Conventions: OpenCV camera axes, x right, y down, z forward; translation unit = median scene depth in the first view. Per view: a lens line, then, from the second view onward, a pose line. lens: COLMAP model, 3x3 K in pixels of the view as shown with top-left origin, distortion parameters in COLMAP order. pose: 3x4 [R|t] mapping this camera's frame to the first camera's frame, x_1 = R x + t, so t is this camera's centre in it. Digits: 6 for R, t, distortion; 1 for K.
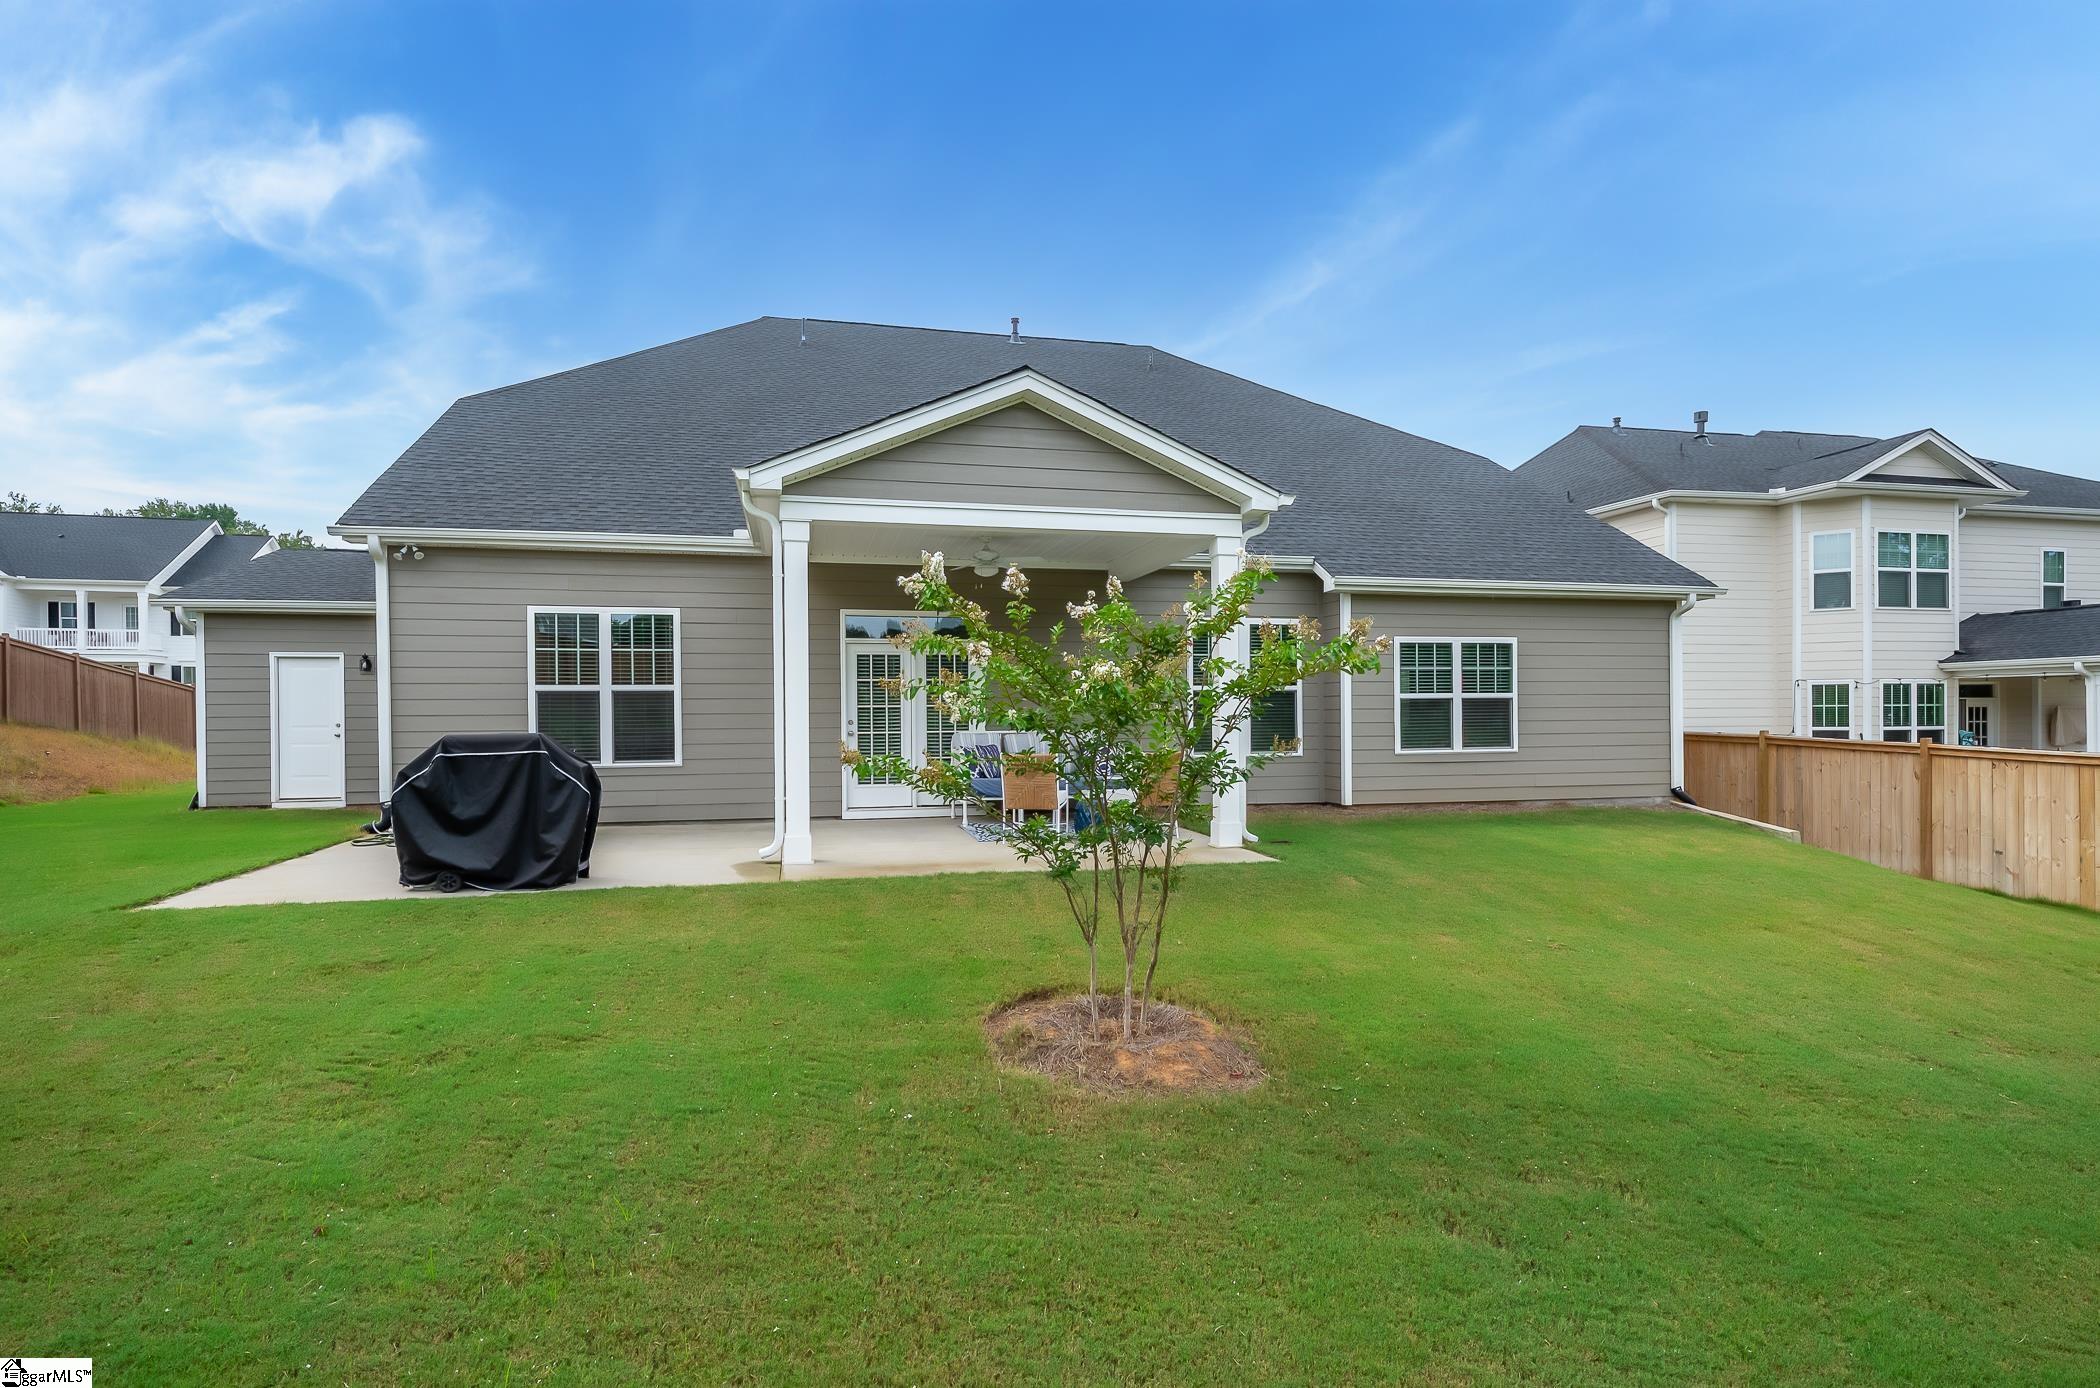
lens RADIAL K [[1075.4, 0, 1124.9], [0, 1075.4, 720.1], [0, 0, 1]] dist [0.033414, 0.000414]
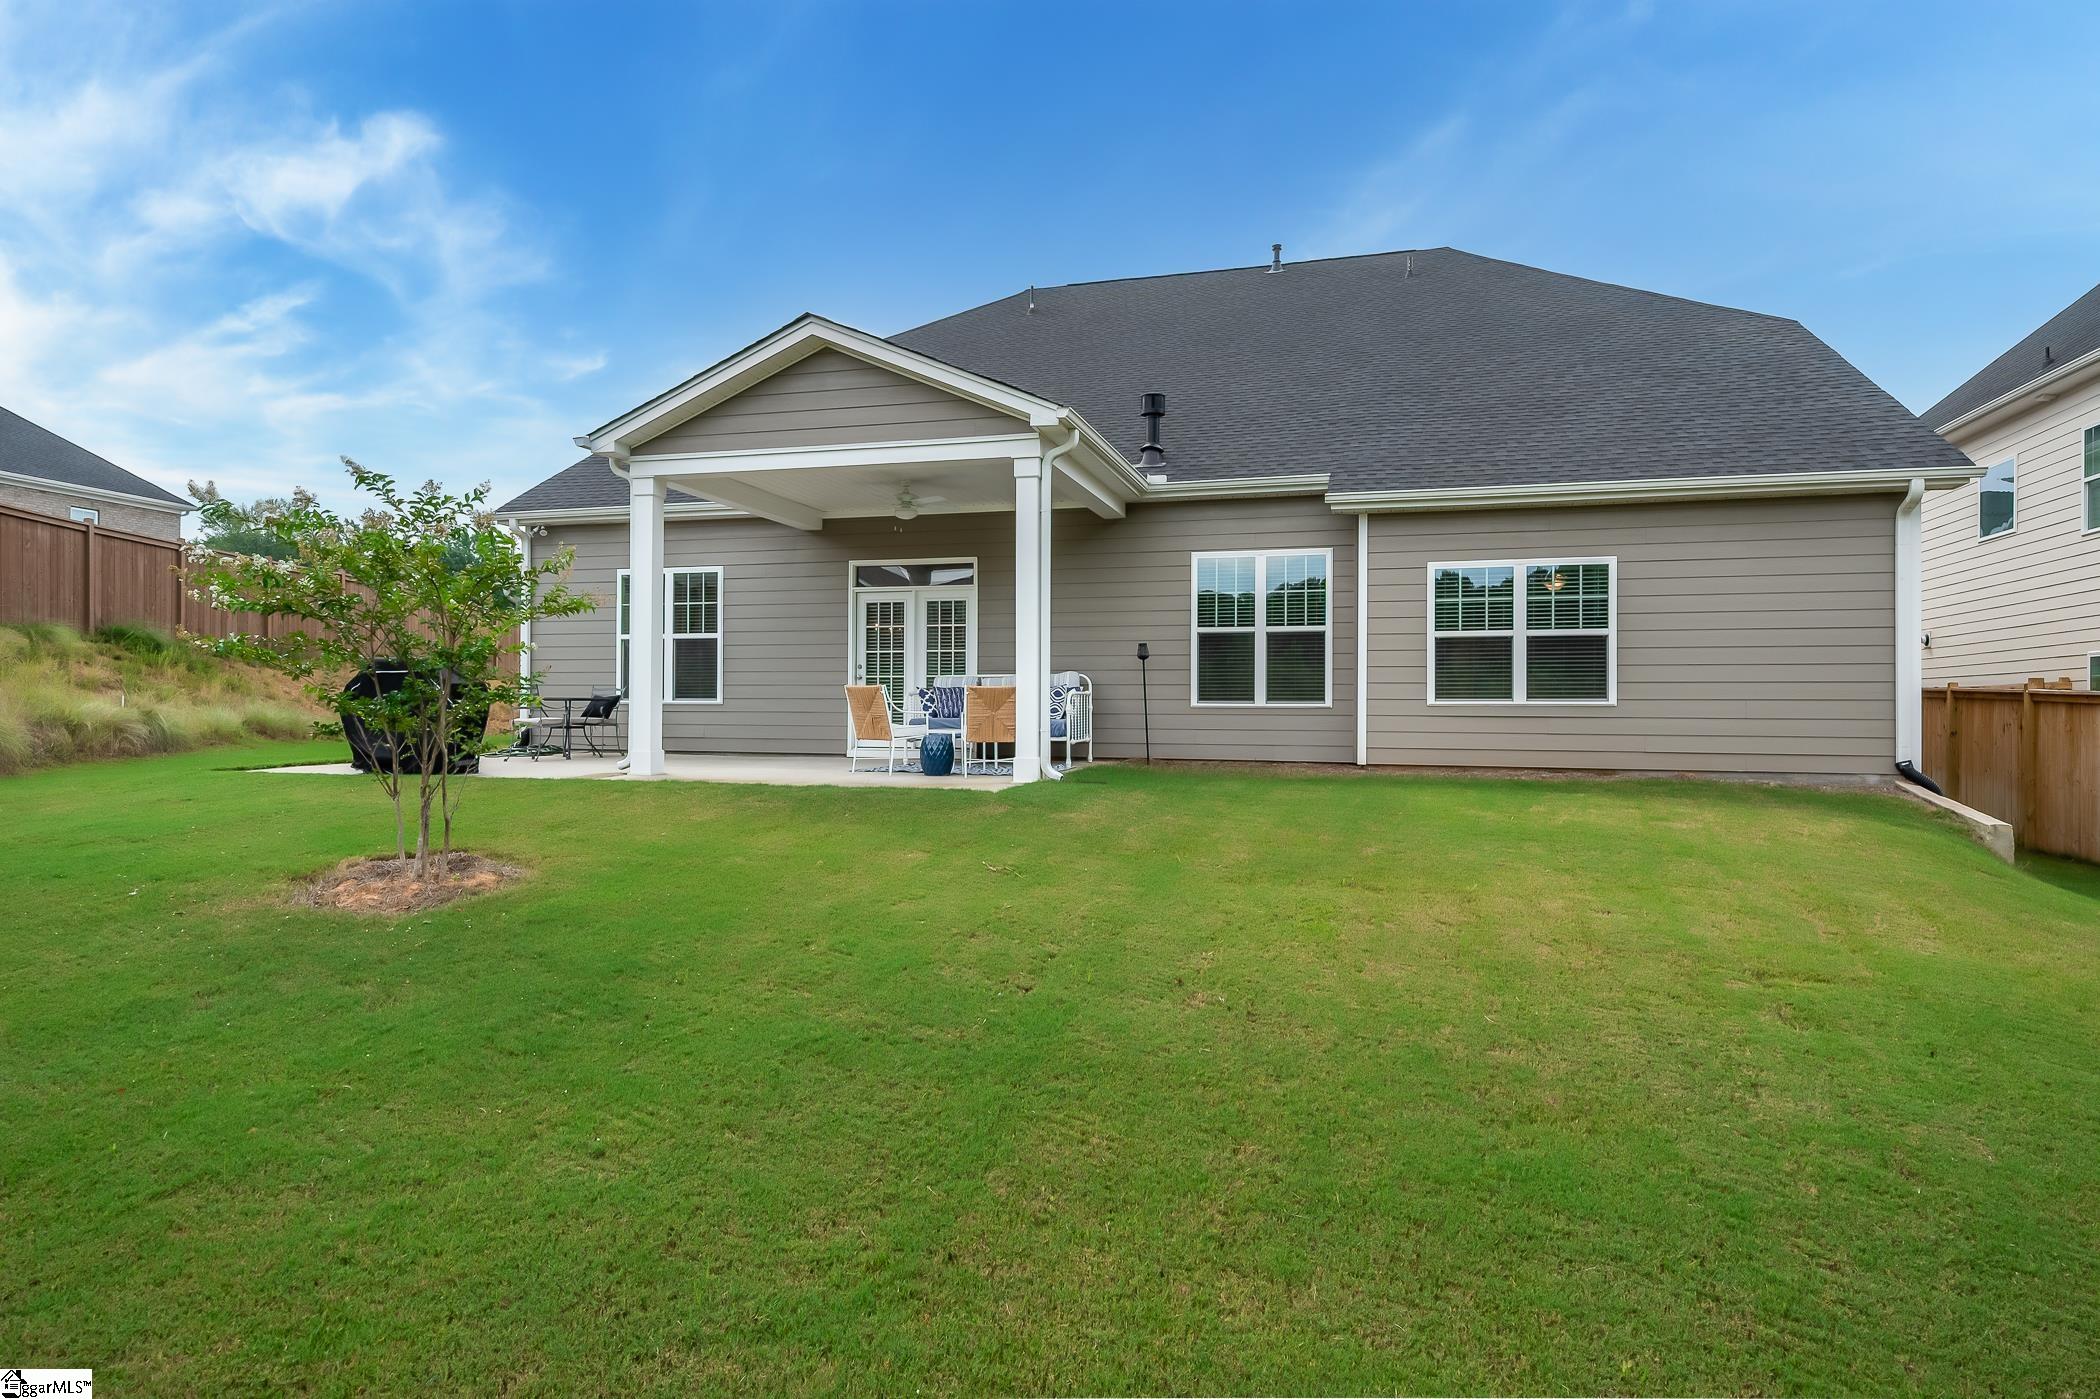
lens RADIAL K [[1197.7, 0, 1096.8], [0, 1197.7, 695.4], [0, 0, 1]] dist [0.031589, -0.000574]
pose [[0.868795, 0.004617, -0.495150, 0.527481], [-0.010555, 0.999902, -0.009197, 0.038380], [0.495059, 0.013217, 0.868759, 0.087588]]
